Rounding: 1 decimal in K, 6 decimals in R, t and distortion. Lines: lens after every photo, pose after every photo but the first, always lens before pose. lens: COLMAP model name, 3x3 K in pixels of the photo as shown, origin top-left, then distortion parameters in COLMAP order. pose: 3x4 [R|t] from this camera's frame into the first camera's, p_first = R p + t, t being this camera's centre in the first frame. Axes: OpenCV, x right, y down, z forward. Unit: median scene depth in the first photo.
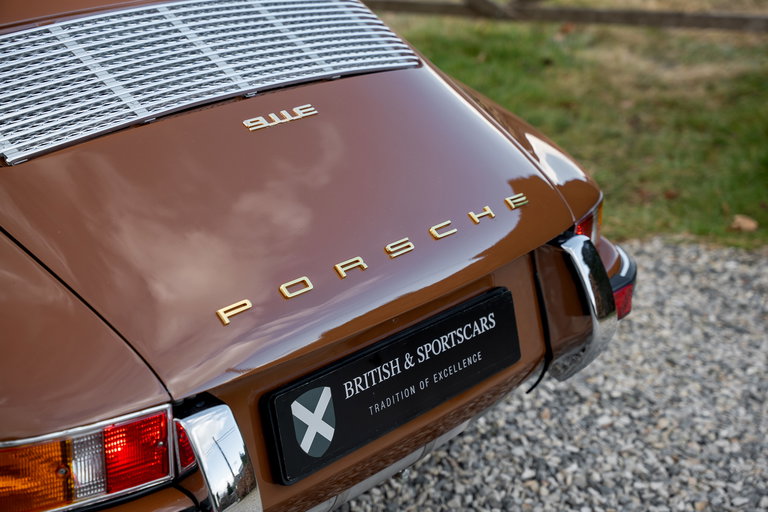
lens RADIAL K [[1372.4, 0, 384.4], [0, 1372.4, 256.8], [0, 0, 1]] dist [0.216754, 0.000000]
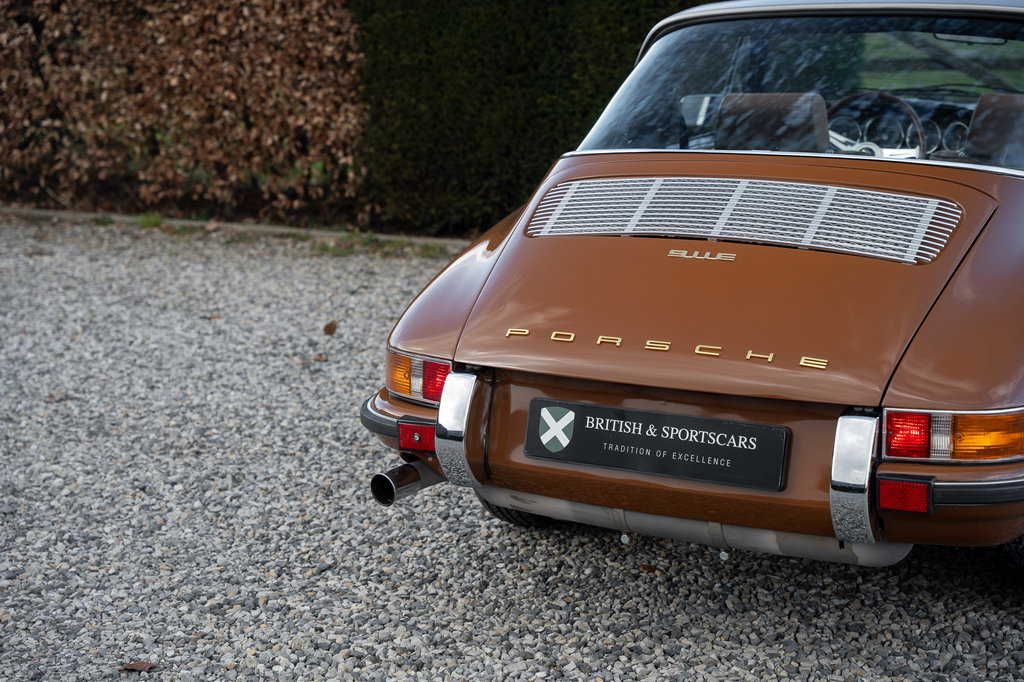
lens RADIAL K [[1971.8, 0, 511.5], [0, 1971.8, 346.7], [0, 0, 1]] dist [0.376021, 0.000000]
pose [[0.215435, 0.175703, -0.960581, 1.887989], [-0.324550, 0.940645, 0.099268, -0.155462], [0.921008, 0.290370, 0.259672, 0.333733]]
